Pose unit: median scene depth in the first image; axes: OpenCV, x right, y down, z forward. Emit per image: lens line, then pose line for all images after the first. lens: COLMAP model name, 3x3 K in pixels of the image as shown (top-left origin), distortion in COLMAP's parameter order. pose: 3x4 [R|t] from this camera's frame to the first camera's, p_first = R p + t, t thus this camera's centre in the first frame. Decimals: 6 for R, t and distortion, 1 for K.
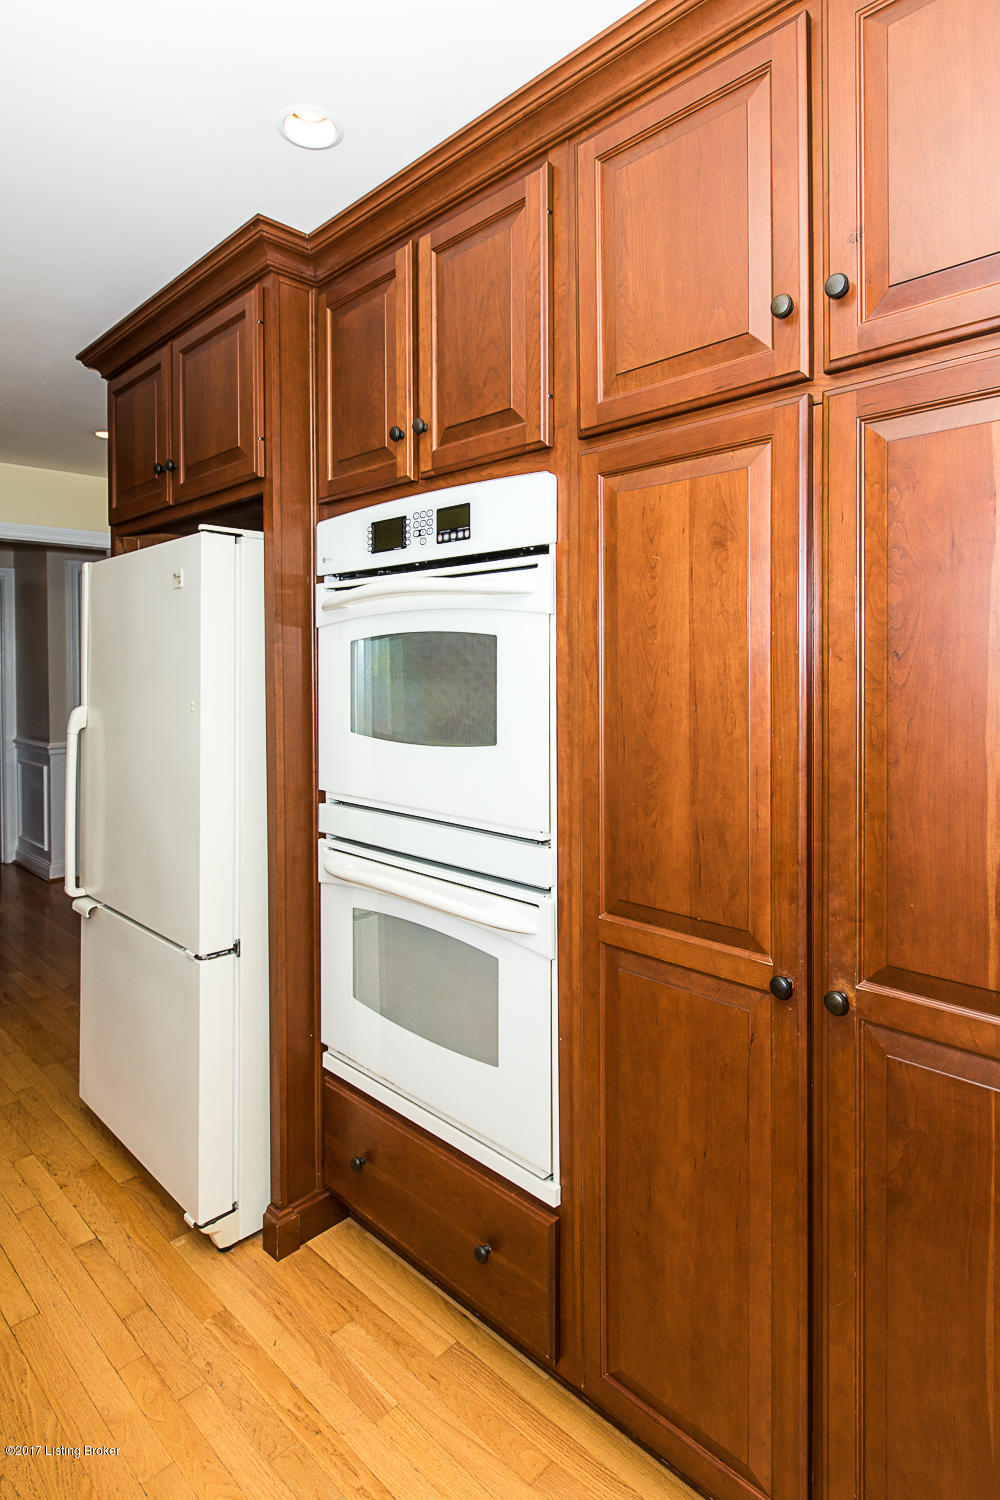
lens RADIAL K [[821.6, 0, 499.5], [0, 821.6, 686.2], [0, 0, 1]] dist [-0.000899, 0.000834]
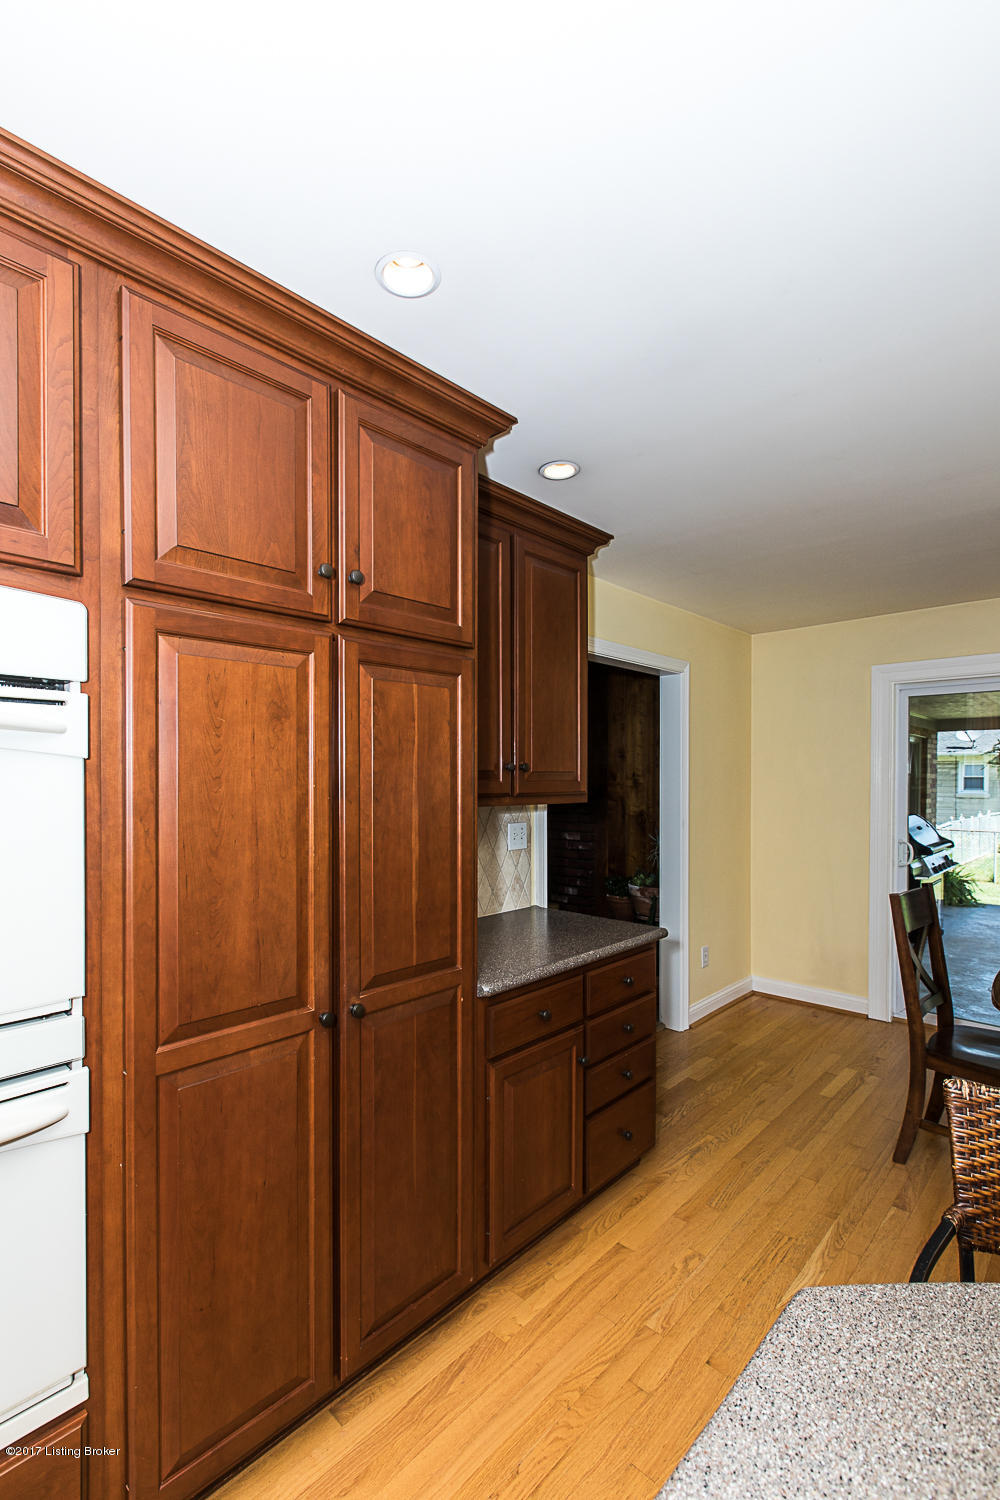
lens RADIAL K [[706.0, 0, 505.3], [0, 706.0, 778.8], [0, 0, 1]] dist [0.002135, 0.000421]
pose [[-0.046016, -0.008022, 0.998909, -0.748544], [0.011302, 0.999900, 0.008551, -0.066013], [-0.998877, 0.011684, -0.045920, 0.561942]]
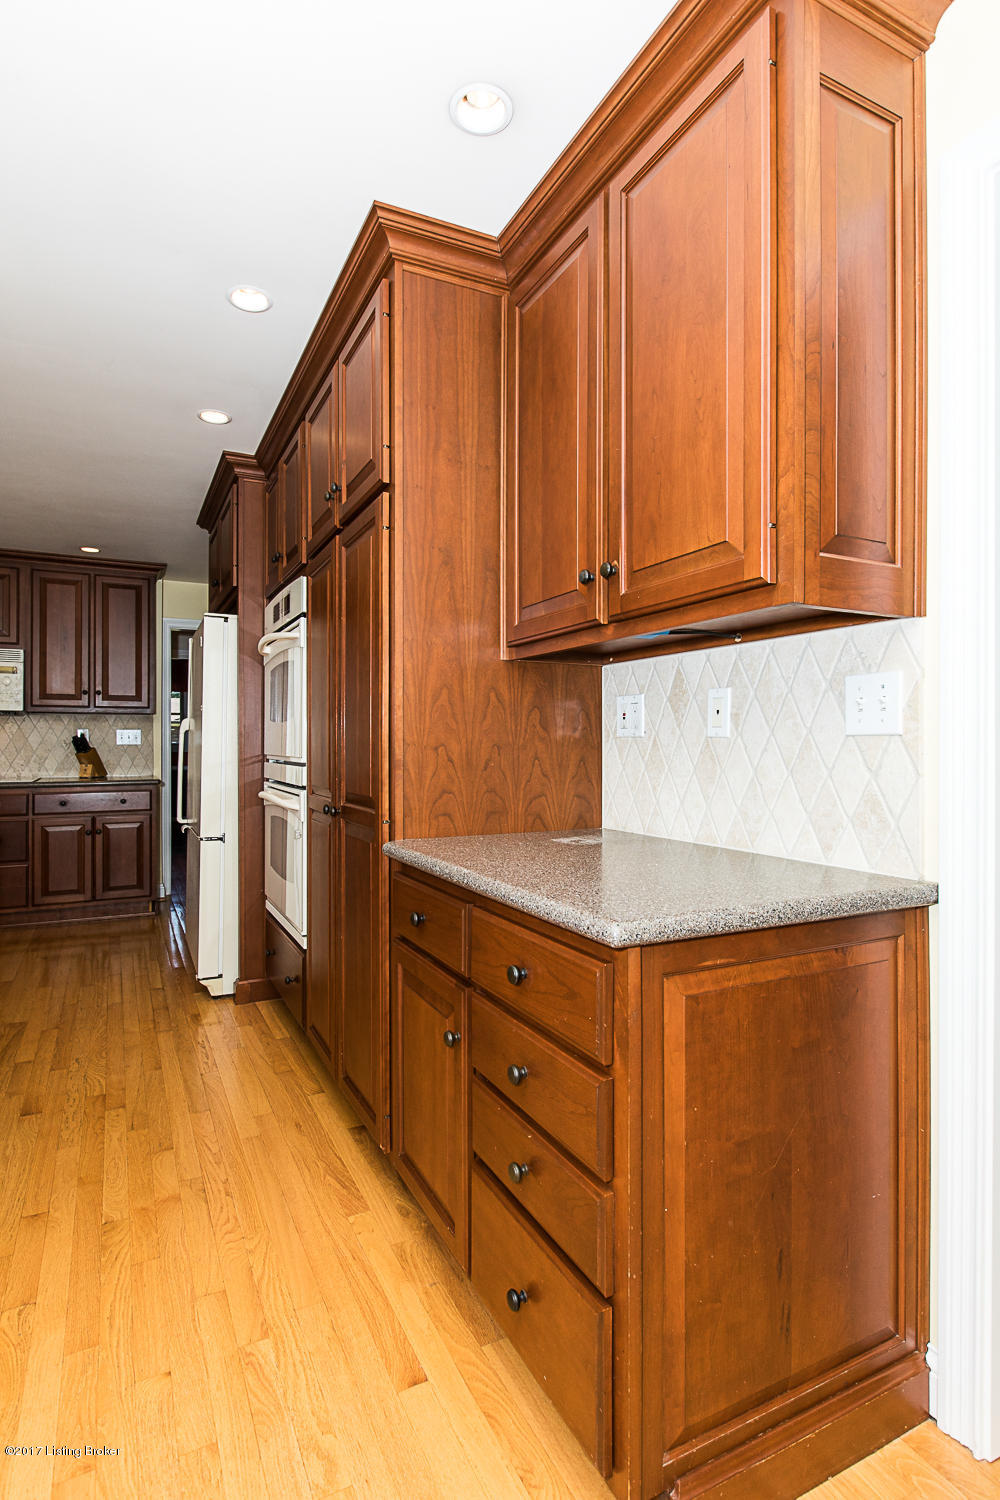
lens RADIAL K [[754.0, 0, 500.0], [0, 754.0, 750.0], [0, 0, 1]] dist [0.000375, -0.000093]
pose [[0.949377, 0.004534, -0.314107, 1.081124], [-0.008875, 0.999884, -0.012391, 0.177657], [0.314014, 0.014551, 0.949307, -0.575940]]
